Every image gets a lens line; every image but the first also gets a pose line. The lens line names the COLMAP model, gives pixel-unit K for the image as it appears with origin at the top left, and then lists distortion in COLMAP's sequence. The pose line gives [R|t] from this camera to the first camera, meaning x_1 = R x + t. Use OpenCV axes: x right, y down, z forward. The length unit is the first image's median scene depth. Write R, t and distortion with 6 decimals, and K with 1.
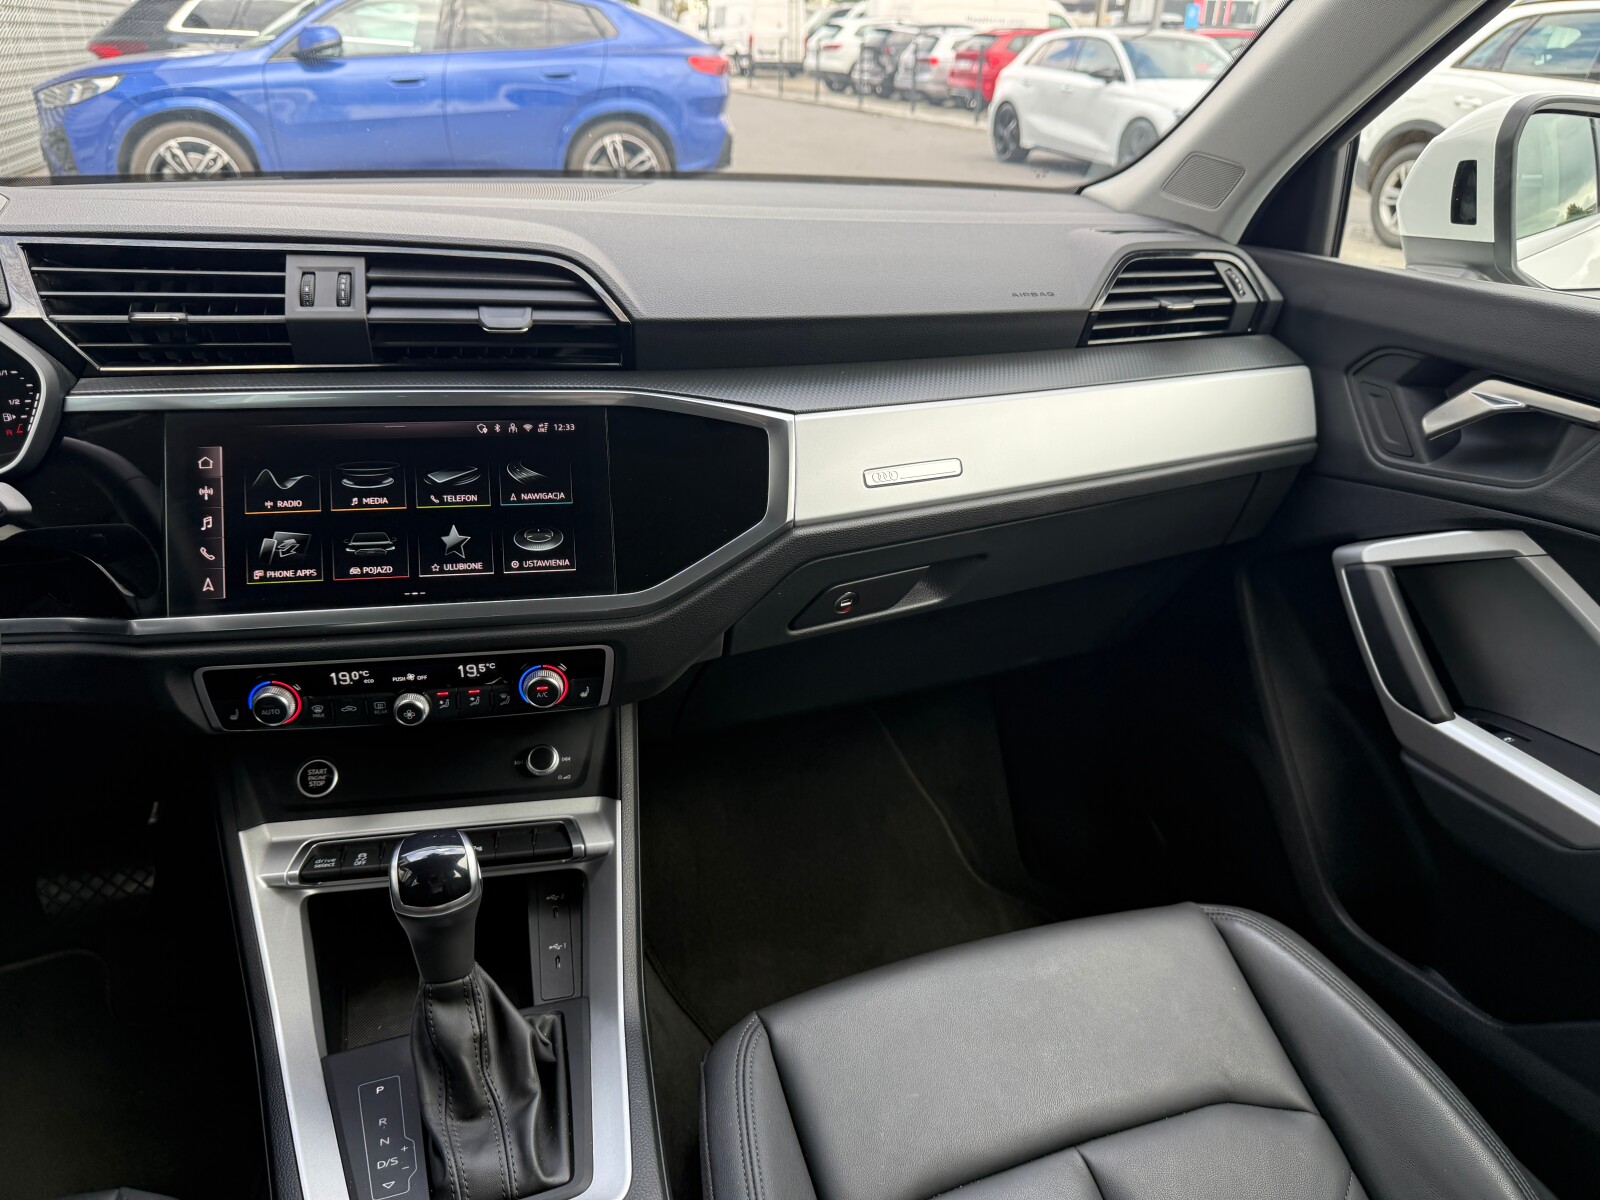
lens RADIAL K [[1129.0, 0, 803.6], [0, 1129.0, 603.4], [0, 0, 1]] dist [0.181748, -0.421053]
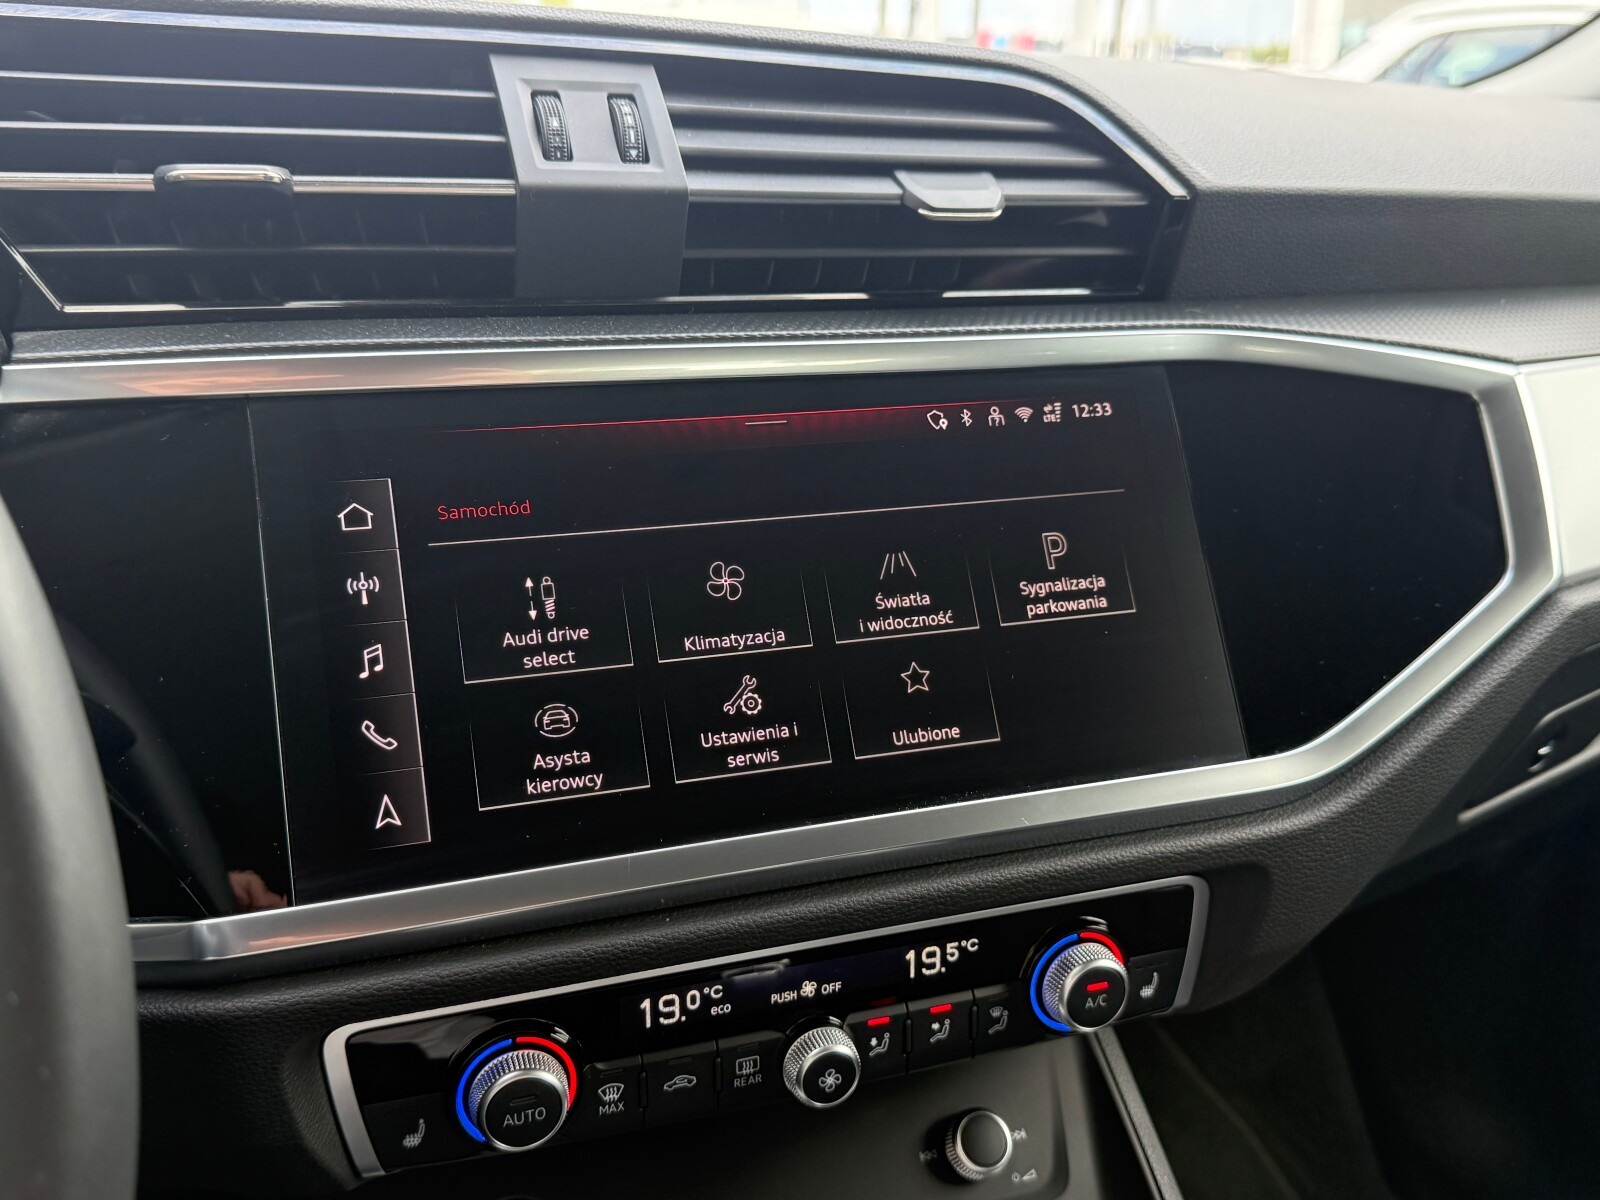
lens RADIAL K [[1509.8, 0, 800.5], [0, 1509.8, 605.4], [0, 0, 1]] dist [0.200861, -0.559694]
pose [[0.982860, -0.063563, 0.173047, -0.444411], [0.085333, 0.988927, -0.121418, -0.009932], [-0.163413, 0.134104, 0.977401, 0.424394]]
